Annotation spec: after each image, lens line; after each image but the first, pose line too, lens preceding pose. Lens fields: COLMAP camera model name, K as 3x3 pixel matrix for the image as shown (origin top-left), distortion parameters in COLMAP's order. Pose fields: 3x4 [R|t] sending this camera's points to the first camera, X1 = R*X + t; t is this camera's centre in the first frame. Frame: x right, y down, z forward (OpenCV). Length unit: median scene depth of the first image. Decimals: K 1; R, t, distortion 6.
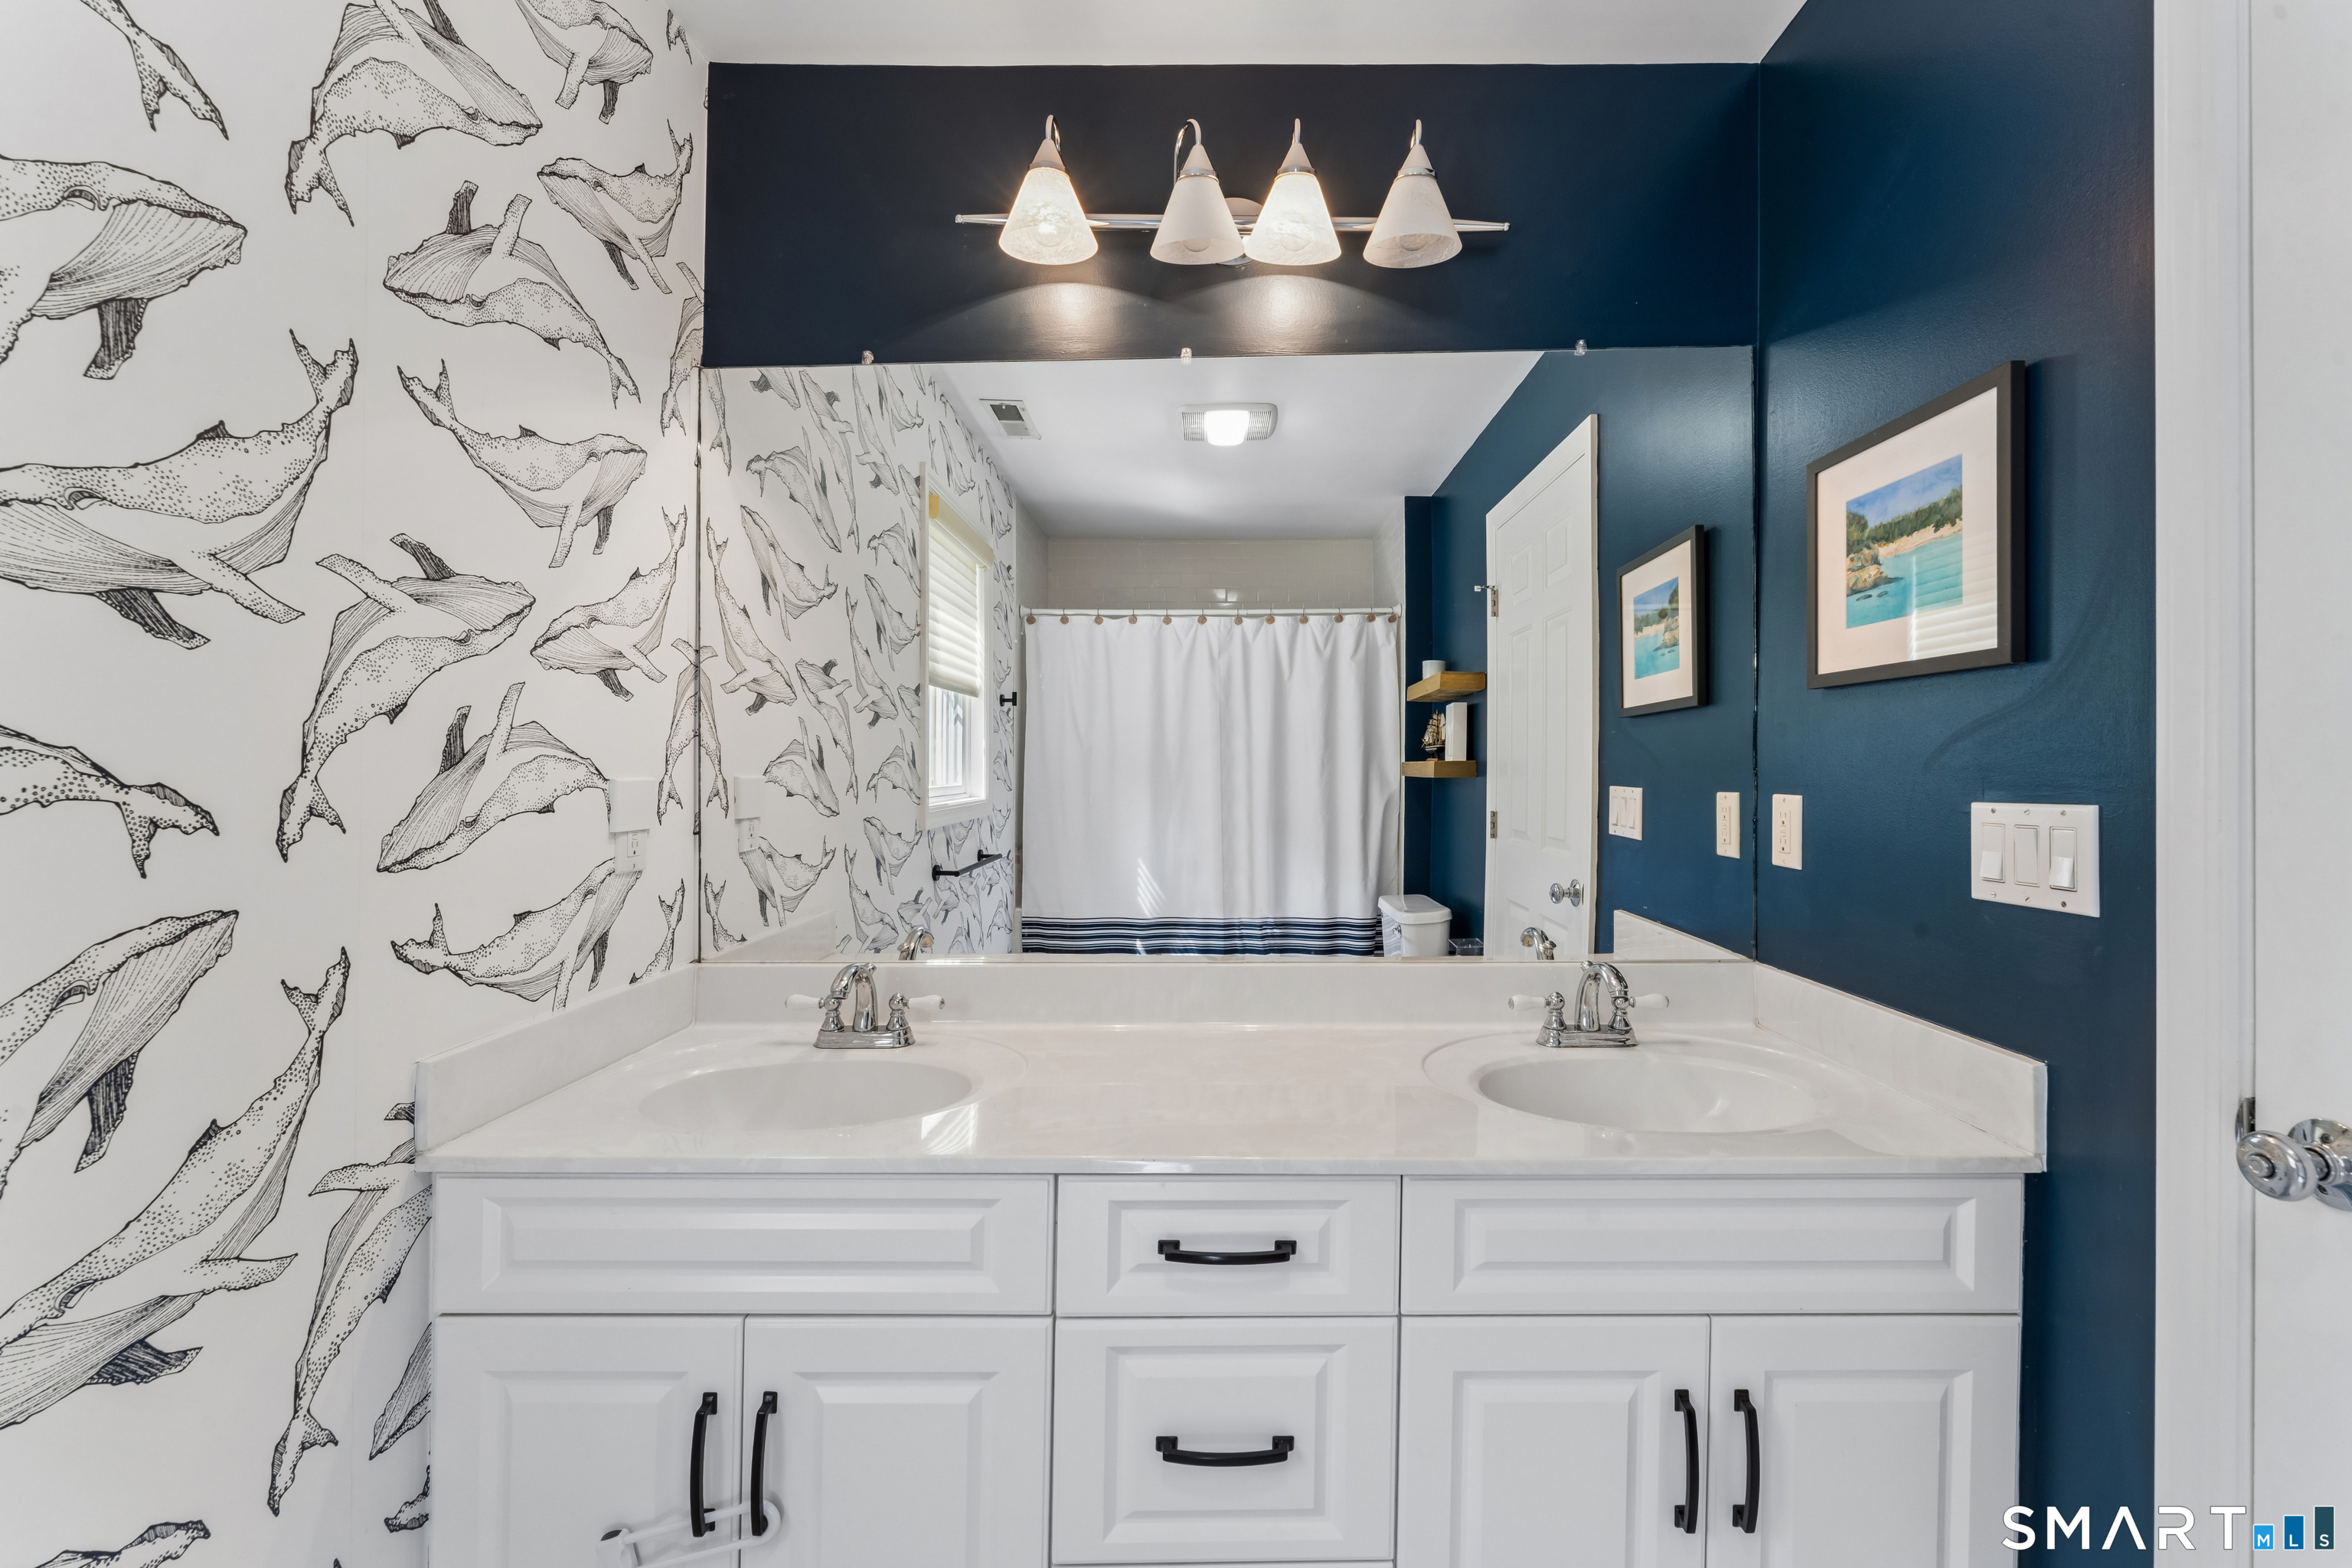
lens RADIAL K [[953.1, 0, 1228.6], [0, 953.1, 765.2], [0, 0, 1]] dist [-0.002515, 0.000054]
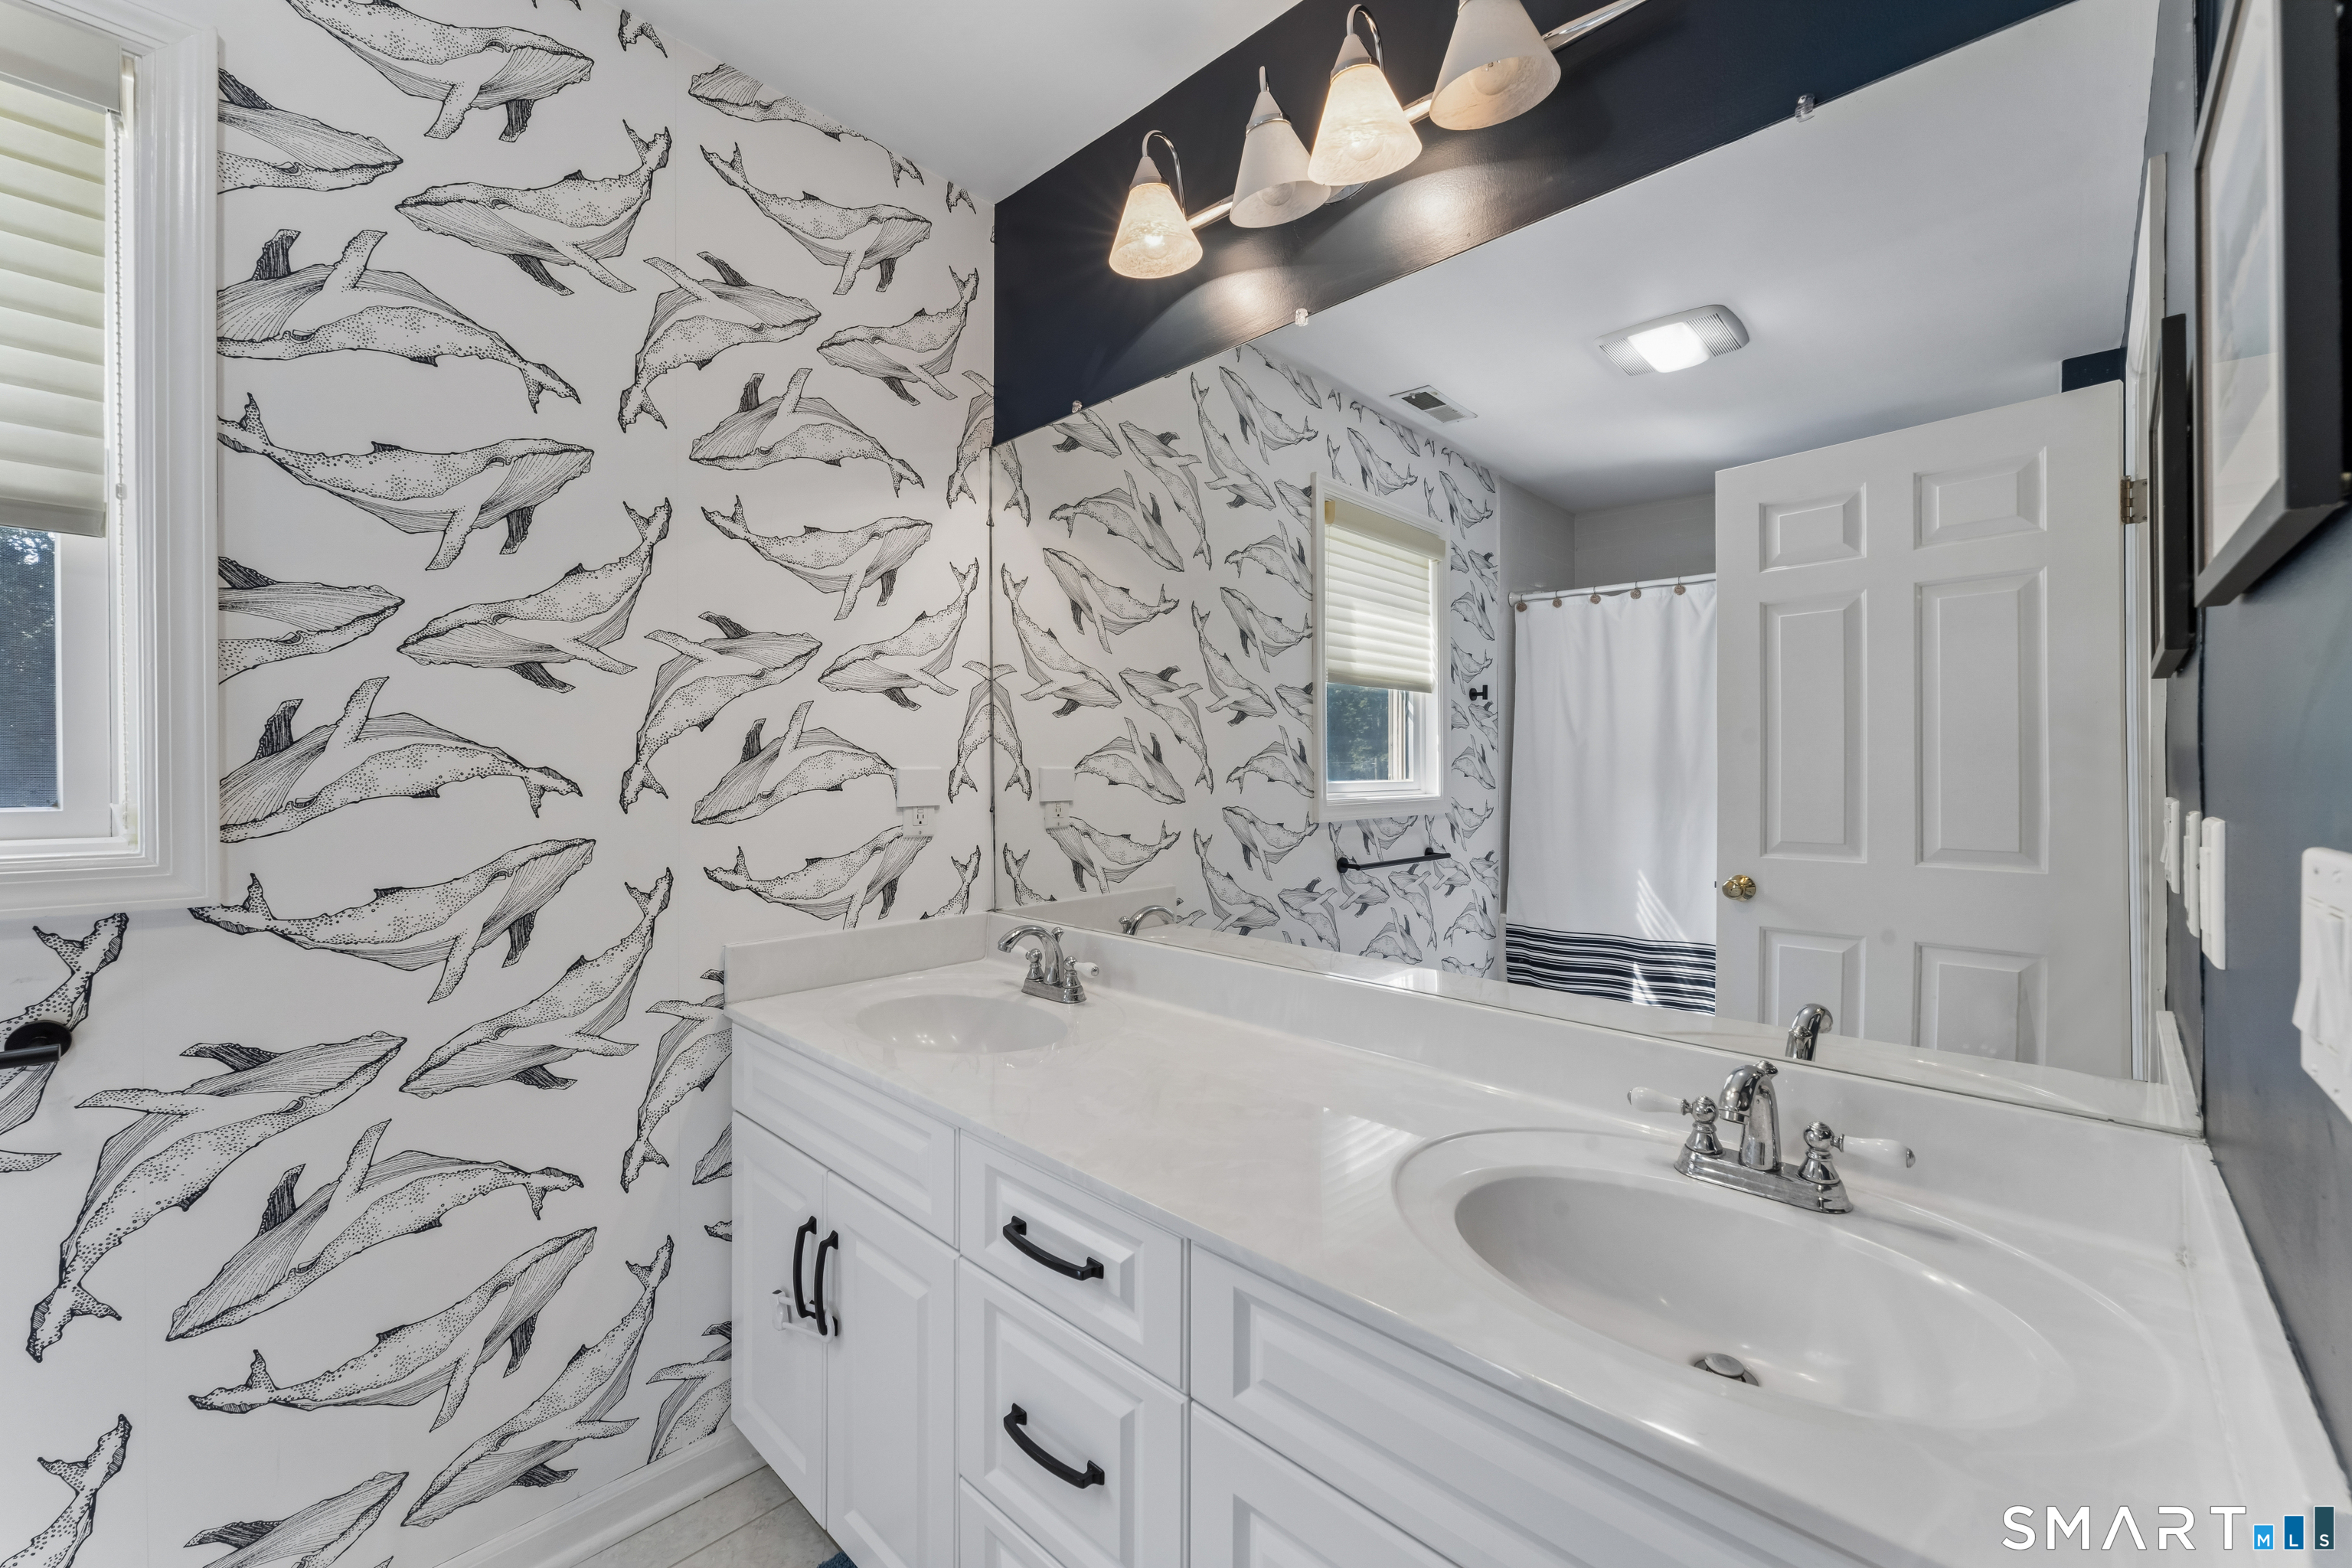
lens RADIAL K [[953.1, 0, 1188.9], [0, 953.1, 769.7], [0, 0, 1]] dist [-0.002515, 0.000054]
pose [[0.738163, 0.008562, -0.674568, 0.561855], [-0.003278, 0.999953, 0.009105, 0.002420], [0.674614, -0.004510, 0.738157, 0.257280]]
